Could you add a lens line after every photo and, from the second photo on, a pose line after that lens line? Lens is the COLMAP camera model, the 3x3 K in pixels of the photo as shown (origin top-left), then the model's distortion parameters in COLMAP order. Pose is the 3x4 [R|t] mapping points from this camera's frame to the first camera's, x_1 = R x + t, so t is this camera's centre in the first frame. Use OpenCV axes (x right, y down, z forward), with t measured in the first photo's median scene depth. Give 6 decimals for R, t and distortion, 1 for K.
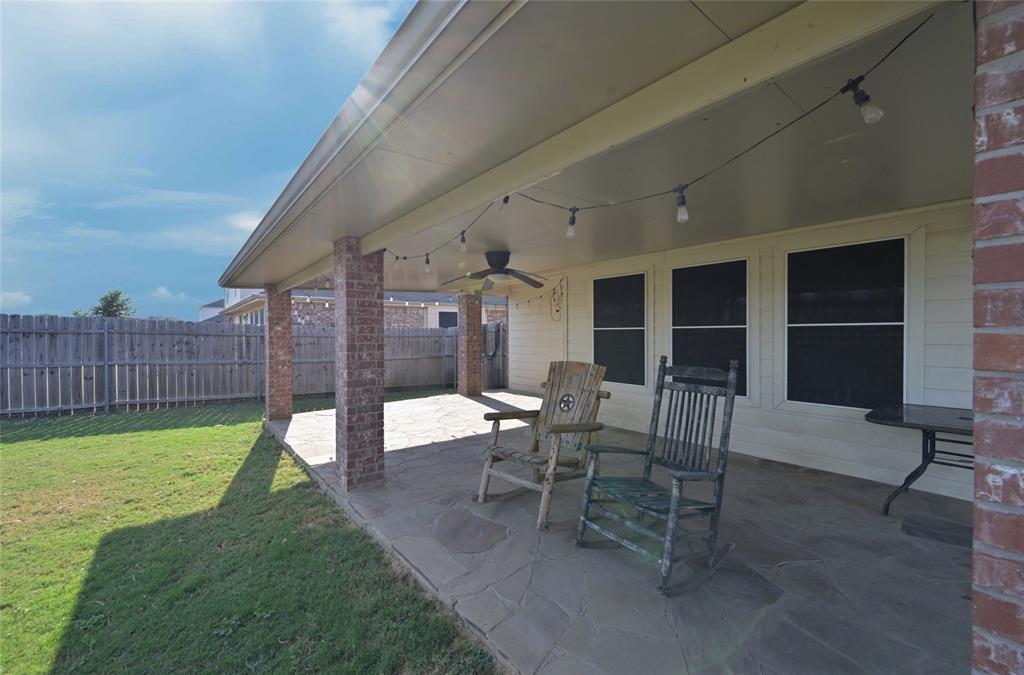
lens RADIAL K [[404.0, 0, 512.0], [0, 404.0, 337.5], [0, 0, 1]] dist [0.000197, -0.000194]
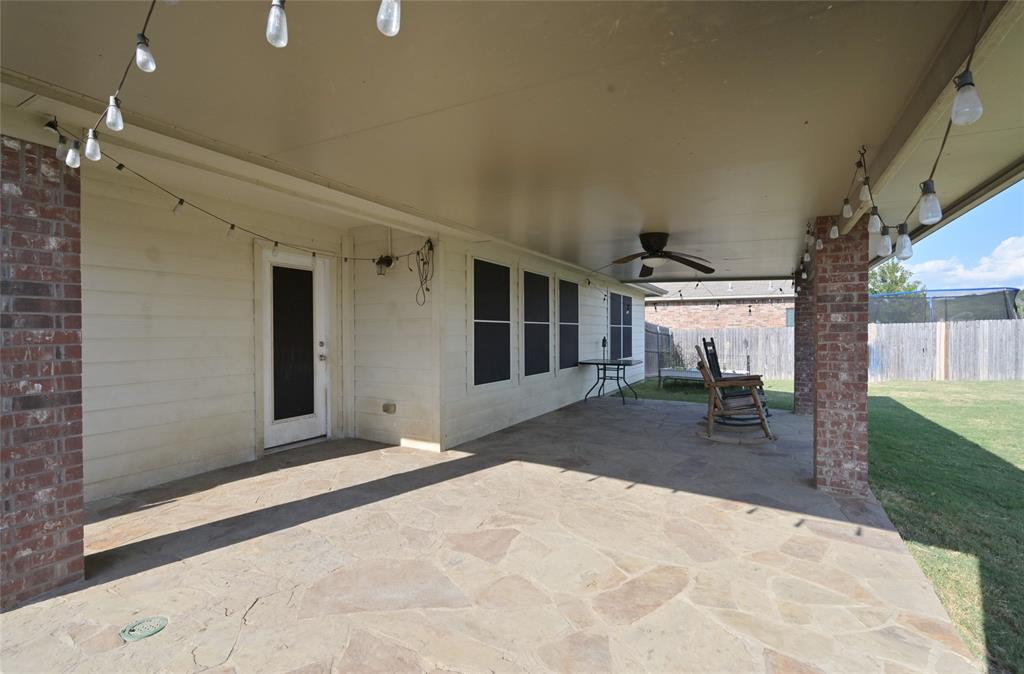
lens RADIAL K [[455.2, 0, 512.0], [0, 455.2, 337.0], [0, 0, 1]] dist [0.000109, -0.000068]
pose [[-0.352842, -0.003972, 0.935674, -0.497528], [0.014585, 0.999846, 0.009745, 0.002039], [-0.935569, 0.017085, -0.352730, 0.947598]]
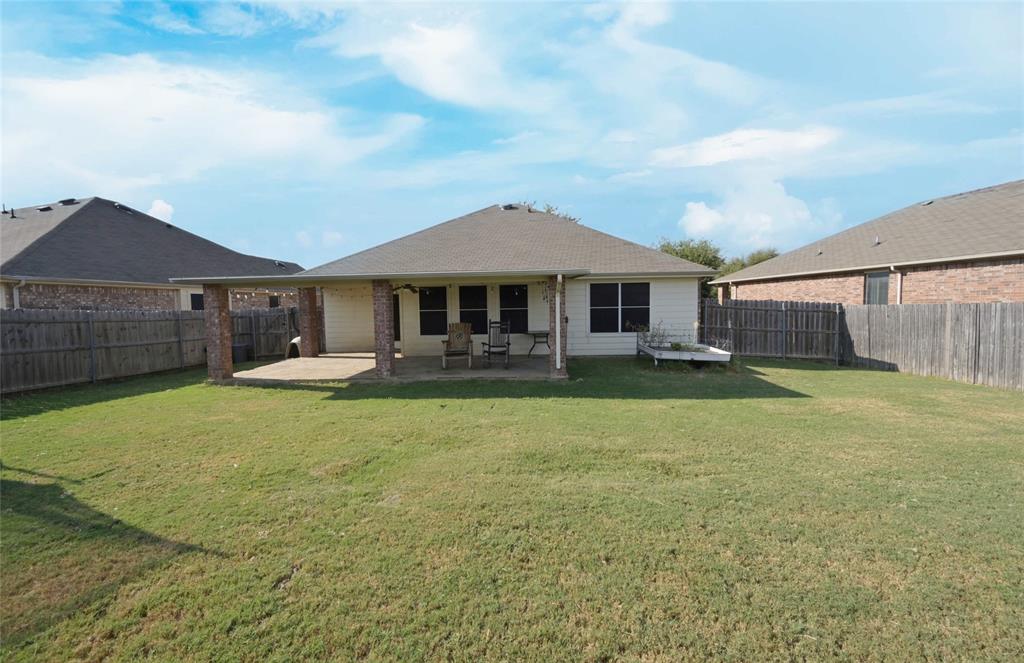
lens RADIAL K [[409.0, 0, 512.0], [0, 409.0, 331.5], [0, 0, 1]] dist [-0.000799, -0.000116]
pose [[0.672661, -0.054861, 0.737914, -0.785806], [0.021815, 0.998285, 0.054333, -0.014250], [-0.739629, -0.020450, 0.672704, -0.579150]]
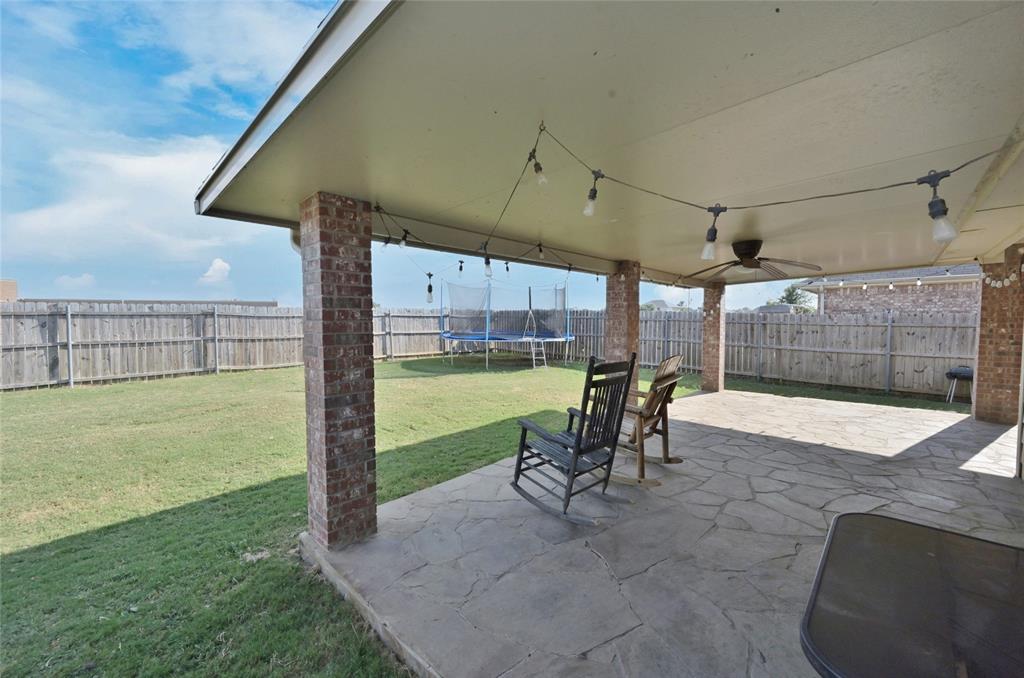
lens RADIAL K [[404.0, 0, 512.0], [0, 404.0, 339.0], [0, 0, 1]] dist [0.000197, -0.000194]
pose [[0.120858, 0.050883, -0.991365, 0.490577], [-0.007513, 0.998704, 0.050344, -0.014355], [0.992641, 0.001363, 0.121084, 0.194743]]
